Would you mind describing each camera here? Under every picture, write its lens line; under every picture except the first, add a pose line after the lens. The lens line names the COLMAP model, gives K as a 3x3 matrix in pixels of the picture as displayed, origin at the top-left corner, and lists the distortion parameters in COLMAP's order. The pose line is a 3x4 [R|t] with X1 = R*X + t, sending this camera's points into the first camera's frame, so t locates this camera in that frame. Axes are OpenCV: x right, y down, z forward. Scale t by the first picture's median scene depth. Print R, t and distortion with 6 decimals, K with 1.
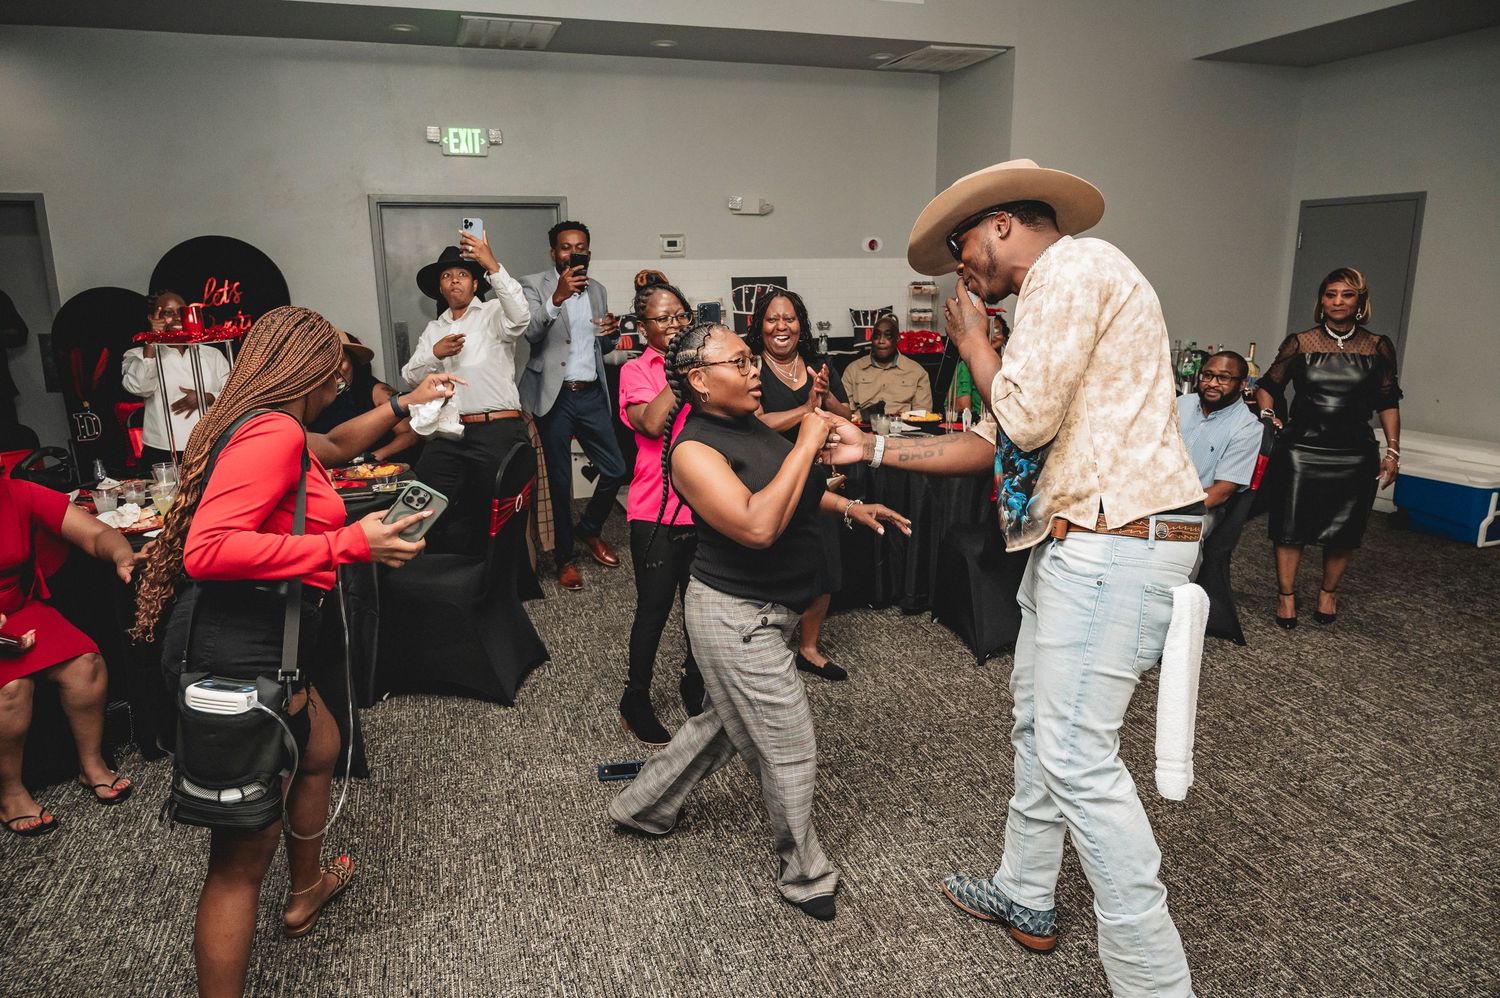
lens RADIAL K [[1000.2, 0, 747.4], [0, 1000.2, 499.8], [0, 0, 1]] dist [-0.008693, 0.007822]
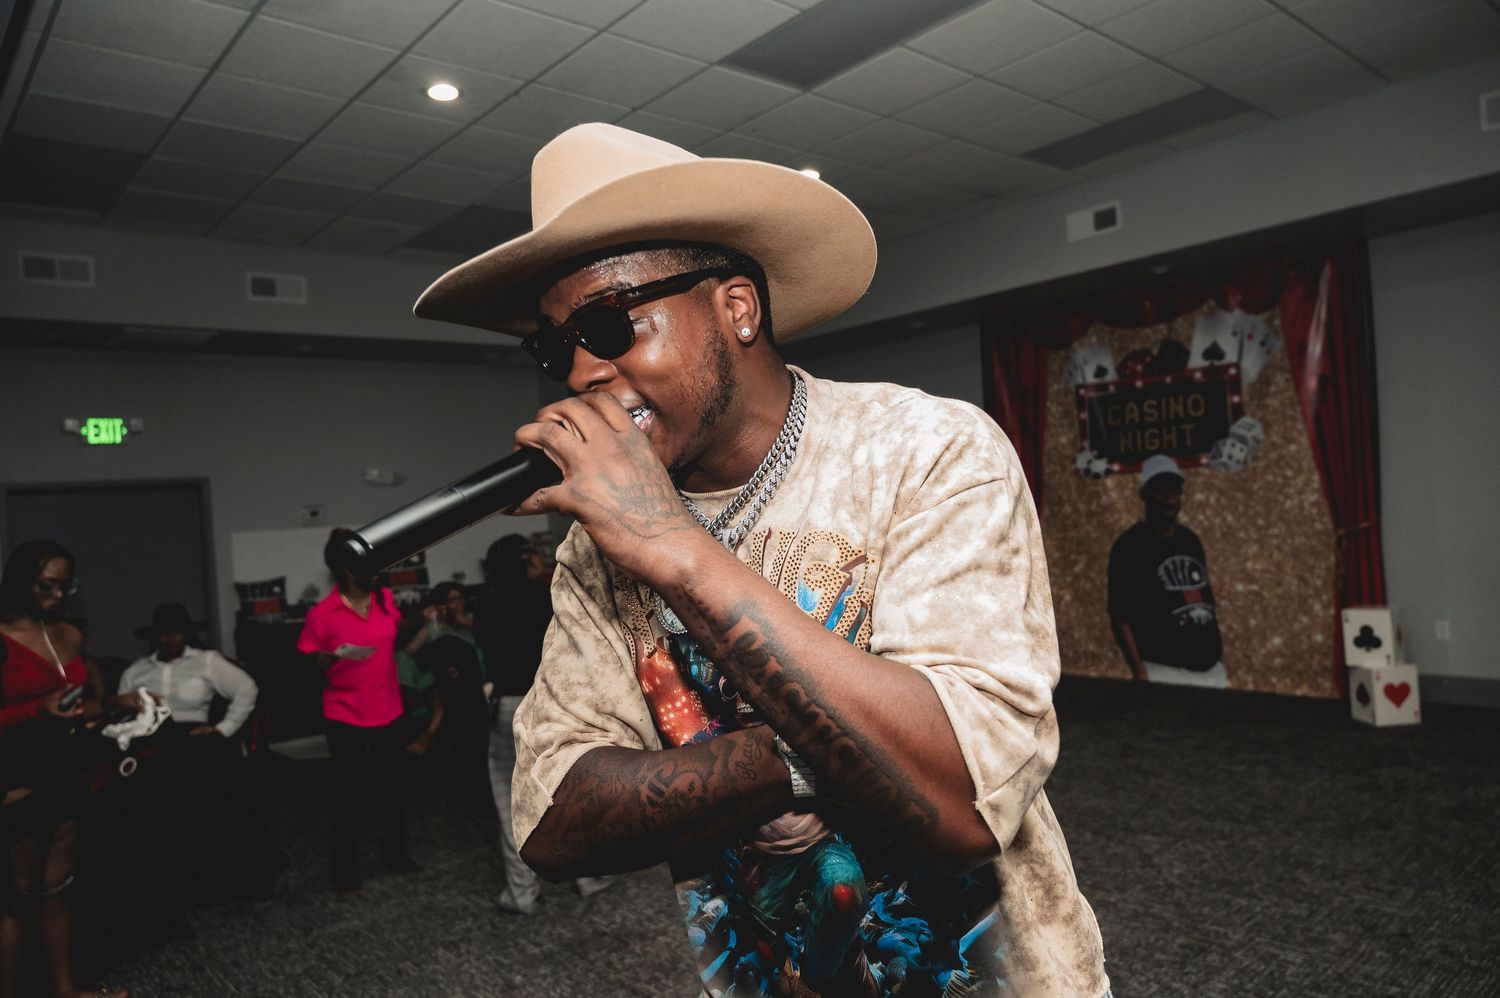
lens RADIAL K [[1032.6, 0, 749.1], [0, 1032.6, 508.0], [0, 0, 1]] dist [-0.007924, 0.004626]
pose [[0.913592, -0.058021, 0.402471, -0.102930], [0.153823, 0.965530, -0.209978, 0.055574], [-0.376414, 0.253743, 0.891026, -0.214653]]
